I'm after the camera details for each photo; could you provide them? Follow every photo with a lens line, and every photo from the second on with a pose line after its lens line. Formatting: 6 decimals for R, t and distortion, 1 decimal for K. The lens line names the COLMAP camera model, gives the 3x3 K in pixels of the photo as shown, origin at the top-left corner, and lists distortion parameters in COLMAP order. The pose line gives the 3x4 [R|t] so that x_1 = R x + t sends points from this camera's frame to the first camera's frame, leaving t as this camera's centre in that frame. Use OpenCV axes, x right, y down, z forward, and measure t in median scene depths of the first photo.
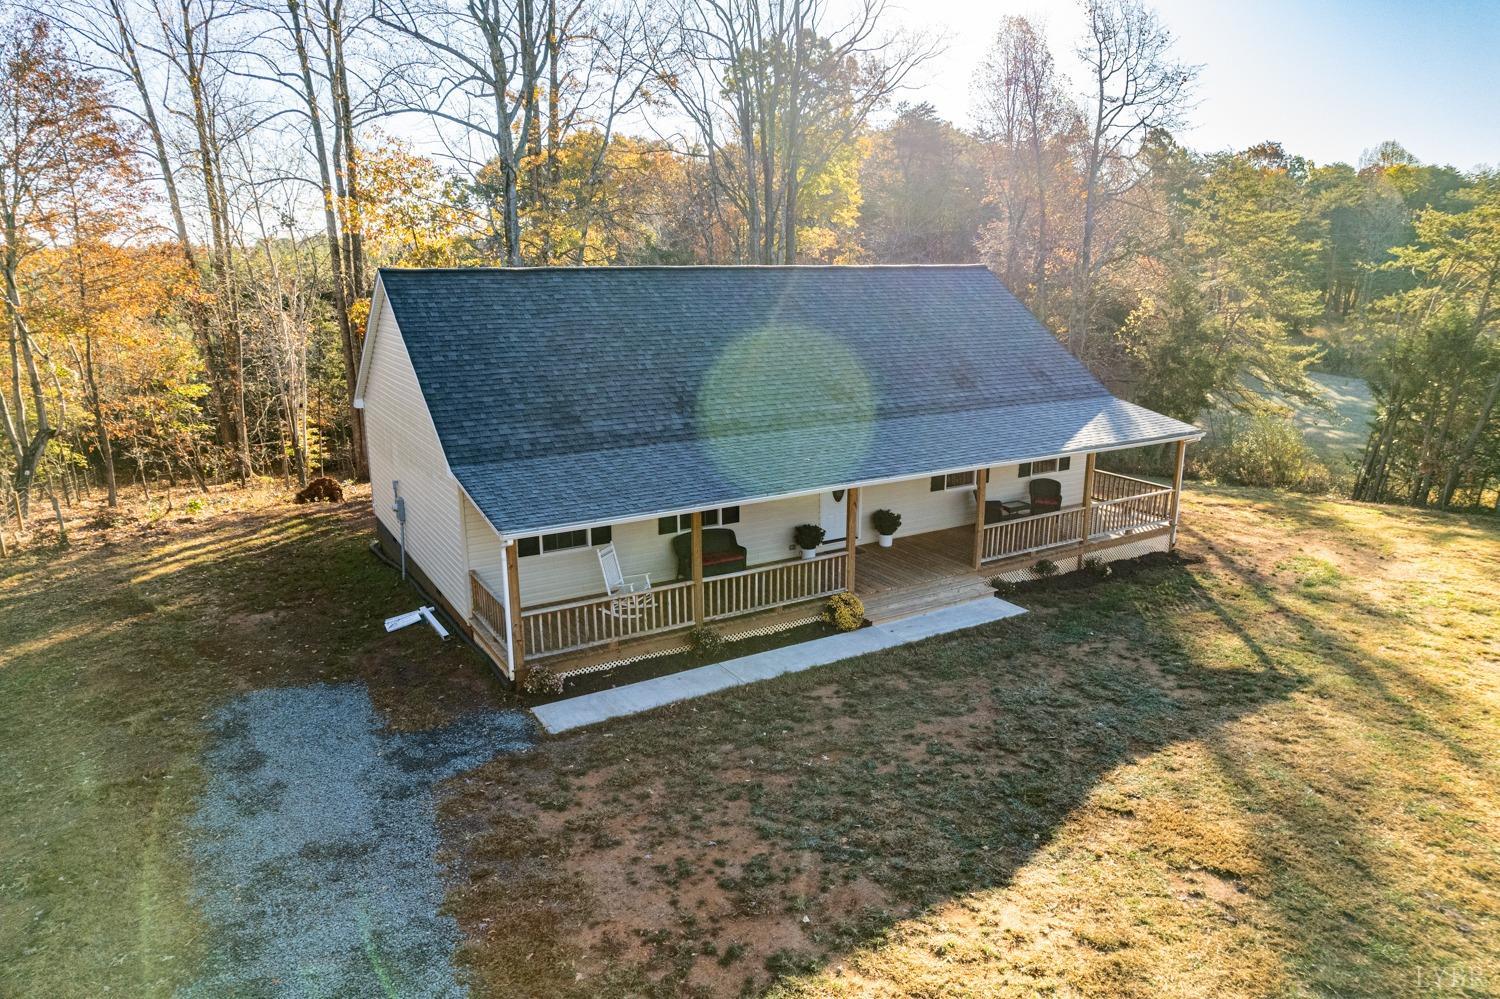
lens RADIAL K [[951.7, 0, 750.8], [0, 951.7, 497.8], [0, 0, 1]] dist [-0.064041, 0.050046]
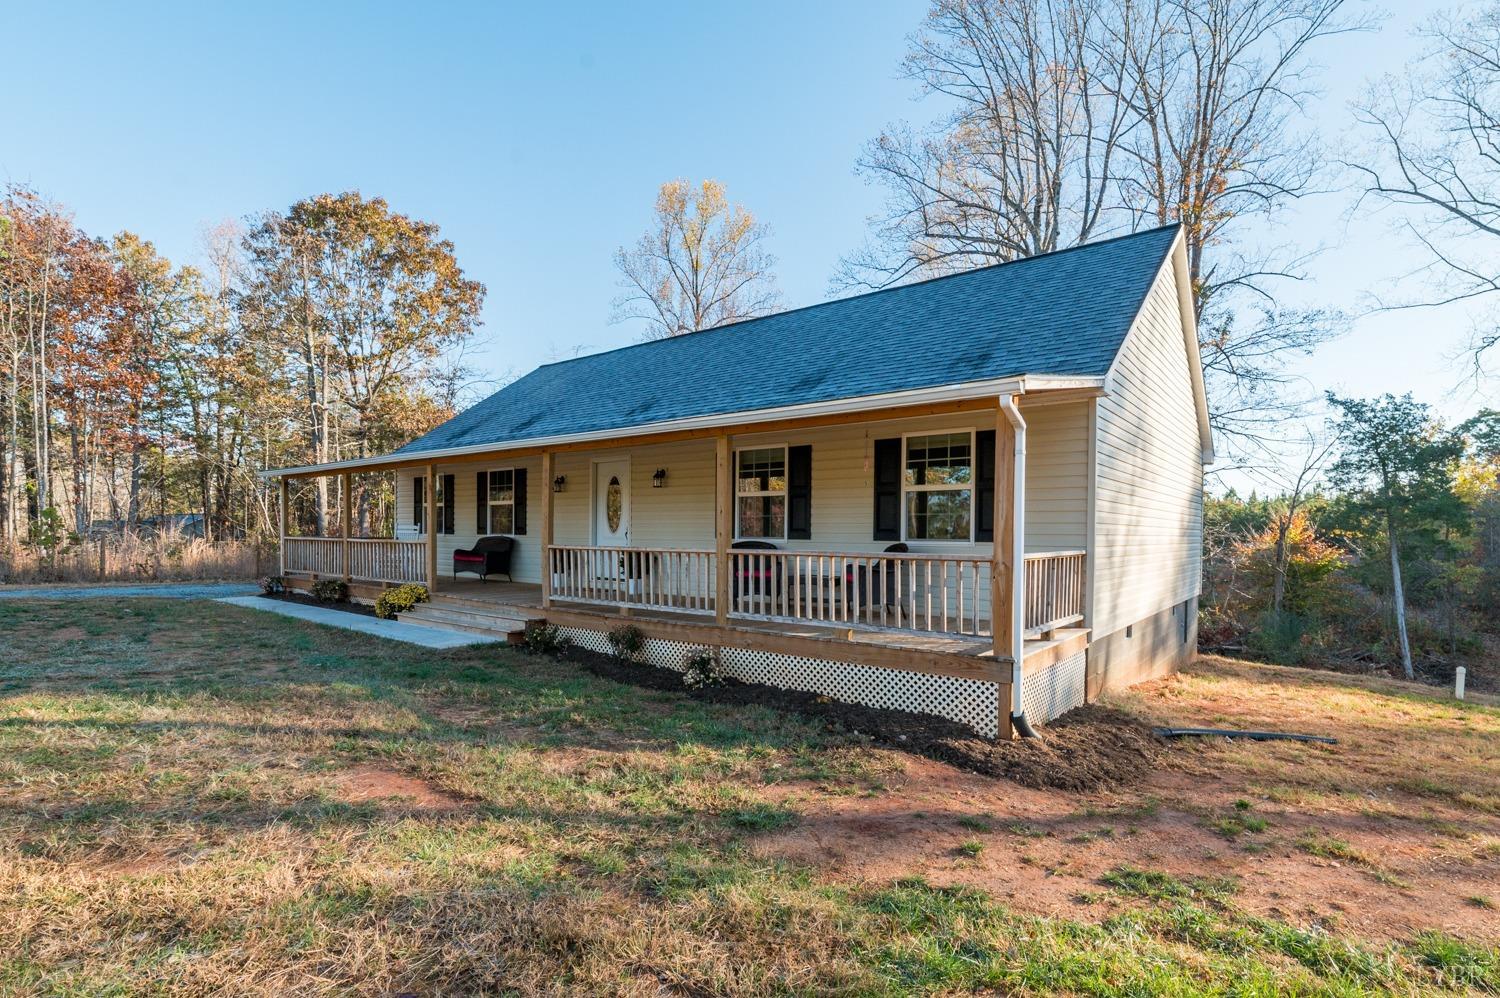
lens RADIAL K [[725.3, 0, 738.2], [0, 725.3, 545.9], [0, 0, 1]] dist [-0.005718, 0.000388]
pose [[0.346599, 0.021194, -0.937774, 0.894905], [-0.233246, 0.970291, -0.064279, 0.038051], [0.908551, 0.241011, 0.341245, 1.075603]]
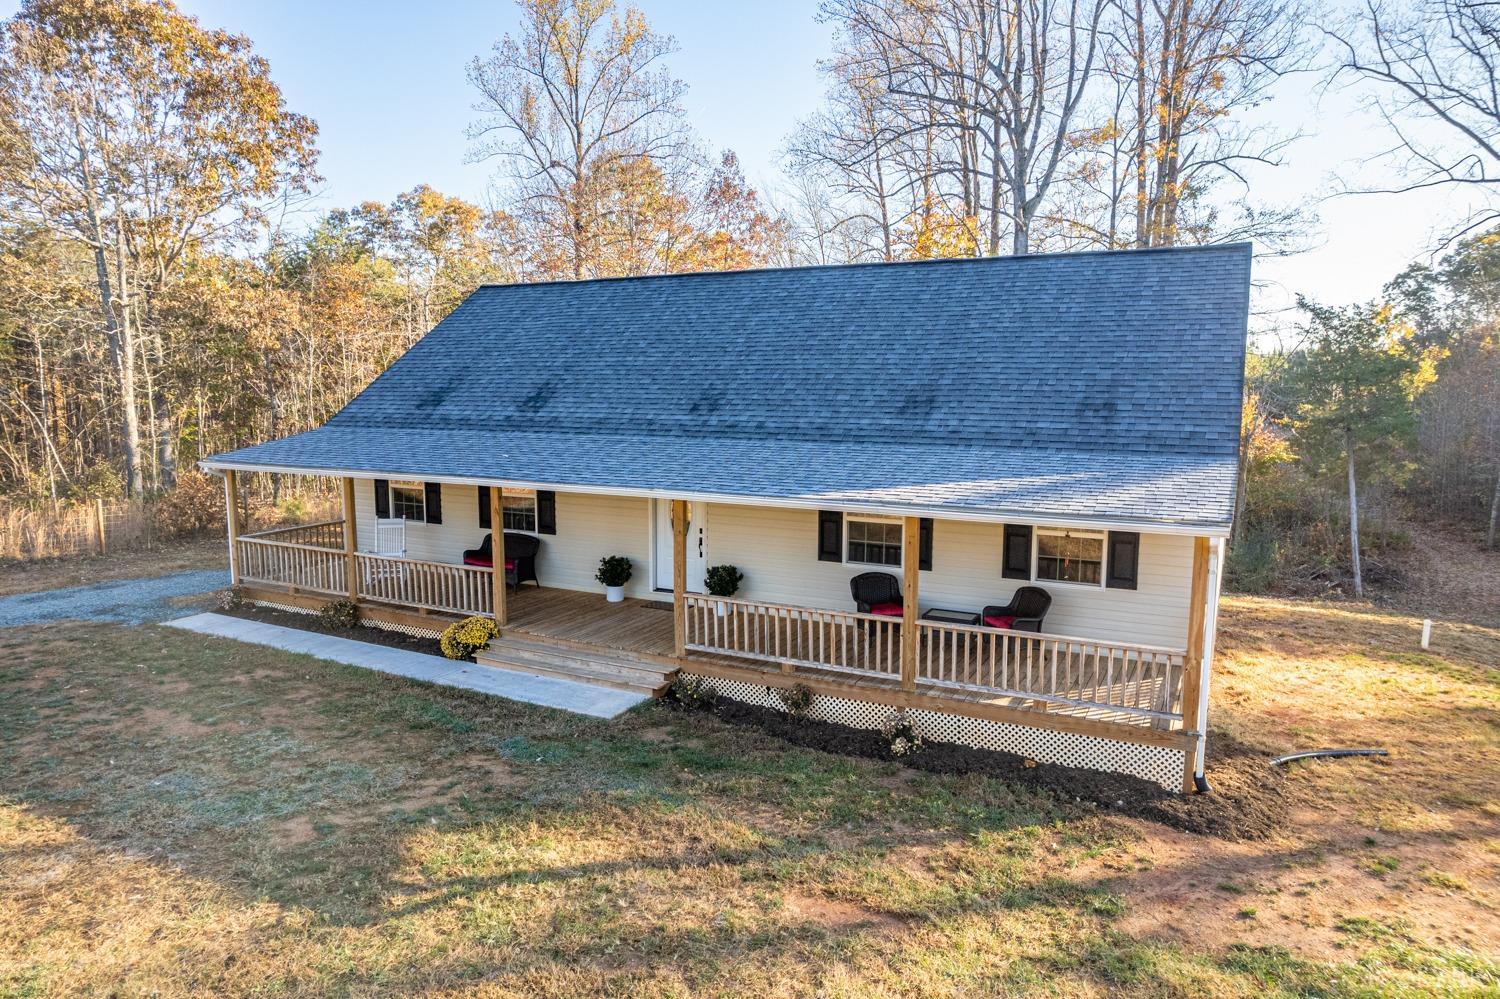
lens RADIAL K [[951.7, 0, 745.8], [0, 951.7, 501.5], [0, 0, 1]] dist [-0.064041, 0.050046]
pose [[0.525057, 0.109357, -0.844012, 0.936593], [-0.205717, 0.978611, -0.001179, -0.046149], [0.825830, 0.174247, 0.536323, 0.759201]]
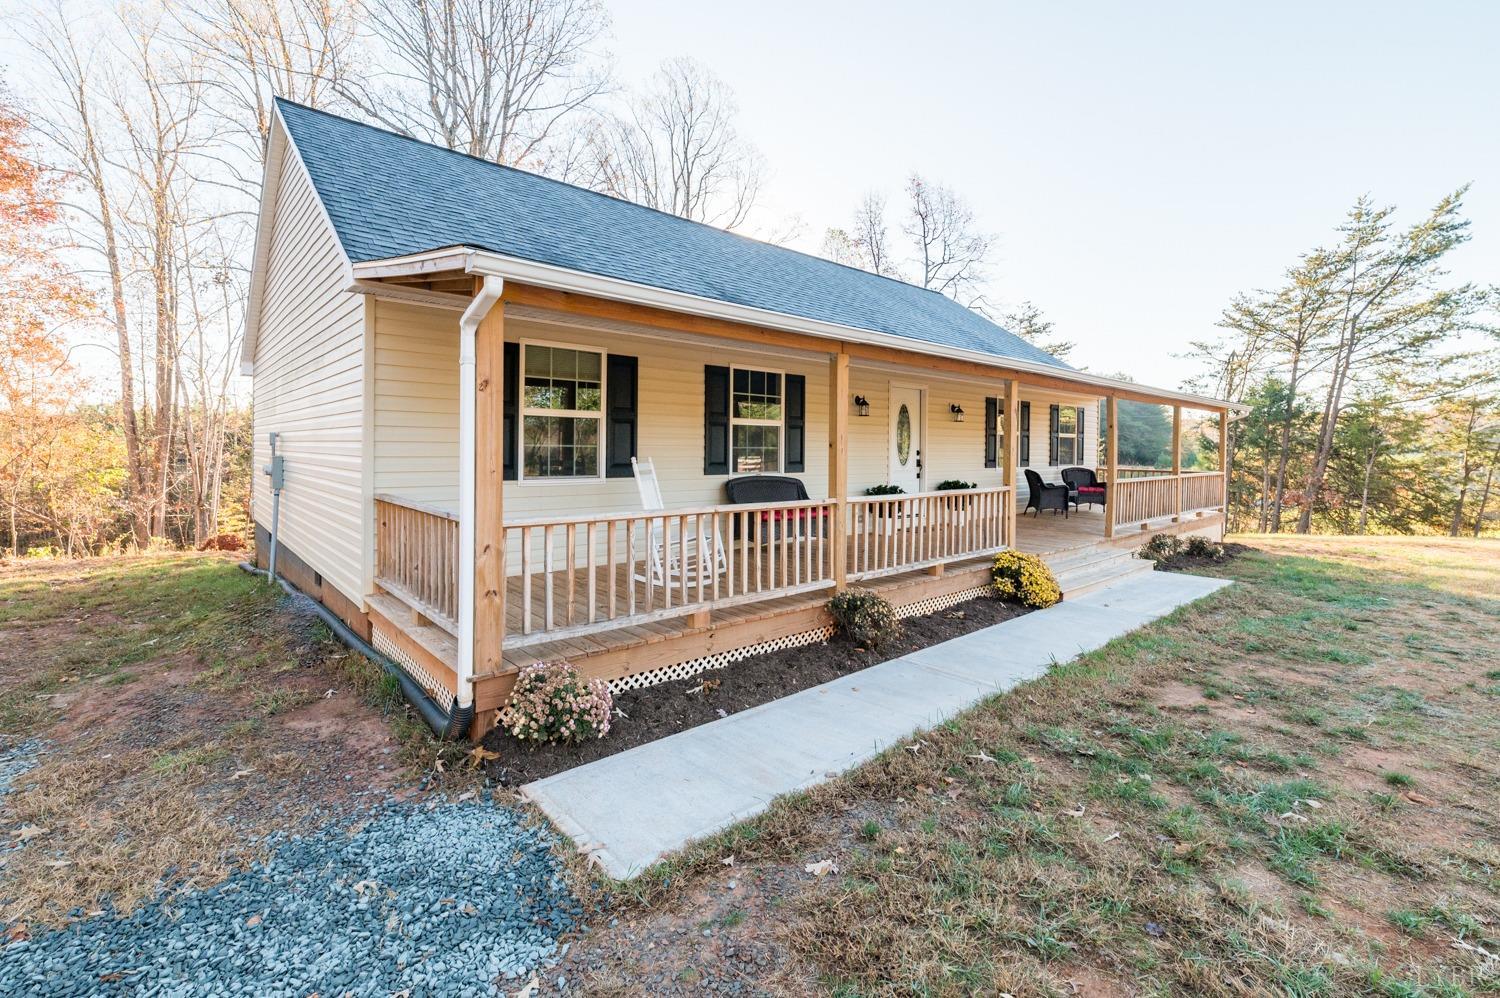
lens RADIAL K [[656.8, 0, 727.9], [0, 656.8, 454.3], [0, 0, 1]] dist [-0.005559, -0.000359]
pose [[0.985495, 0.011551, 0.169311, -0.169259], [0.027032, 0.974257, -0.223812, 0.135334], [-0.167538, 0.225143, 0.959813, 0.619345]]
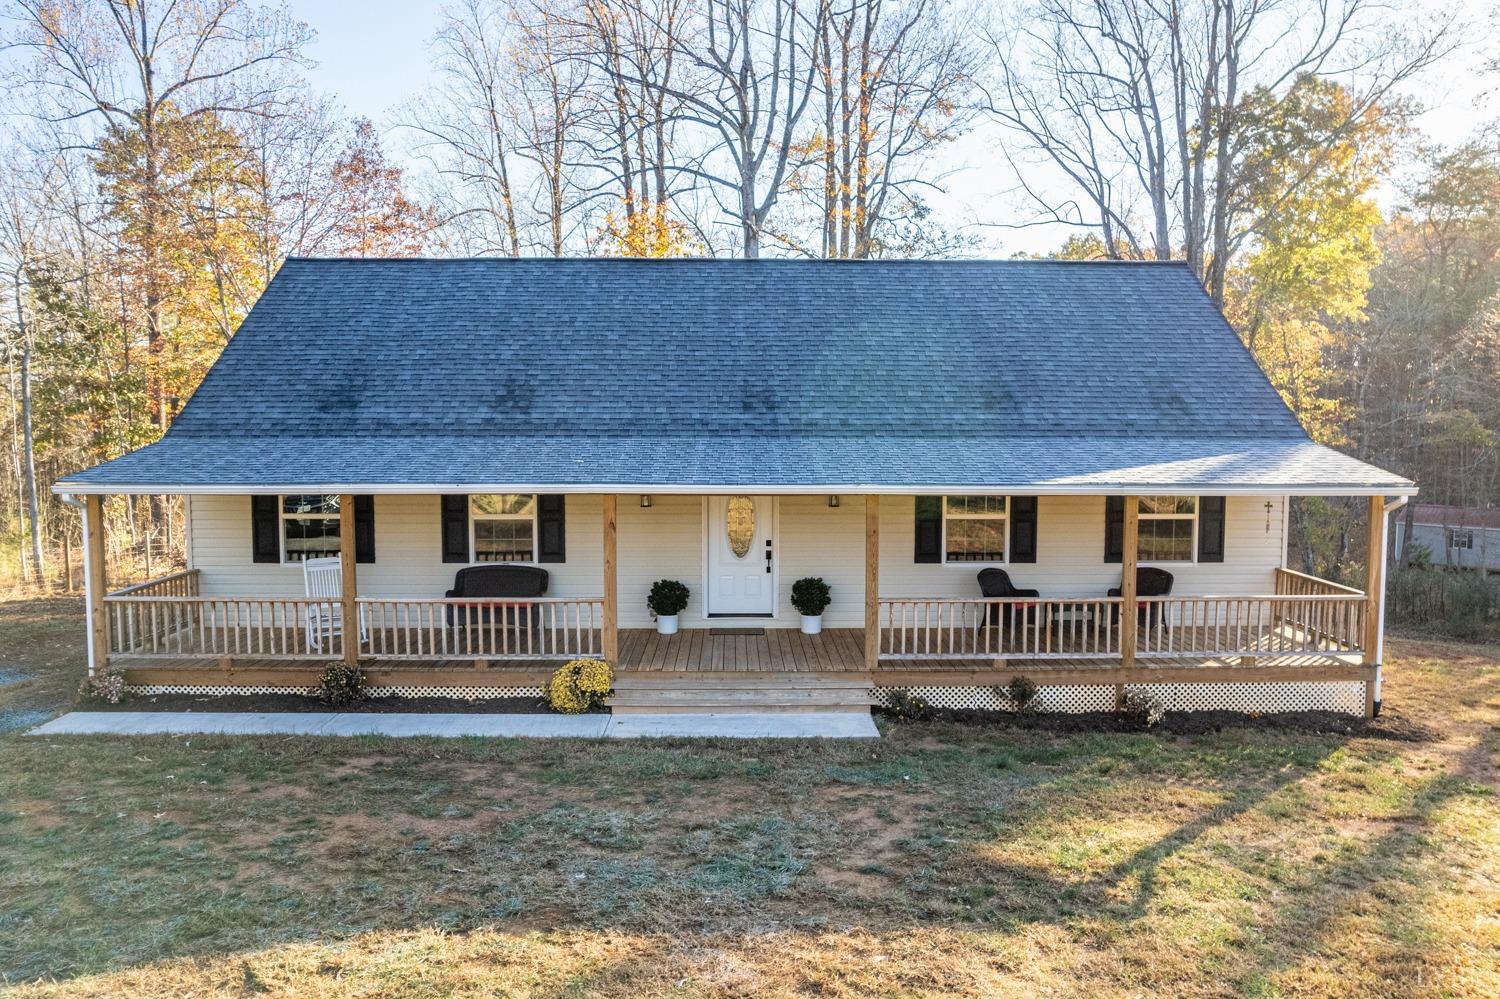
lens RADIAL K [[1110.0, 0, 752.2], [0, 1110.0, 510.2], [0, 0, 1]] dist [-0.052808, 0.024020]
pose [[0.867136, 0.045005, -0.496034, 0.597335], [-0.122068, 0.984739, -0.124047, 0.082928], [0.482882, 0.168115, 0.859397, 0.387412]]
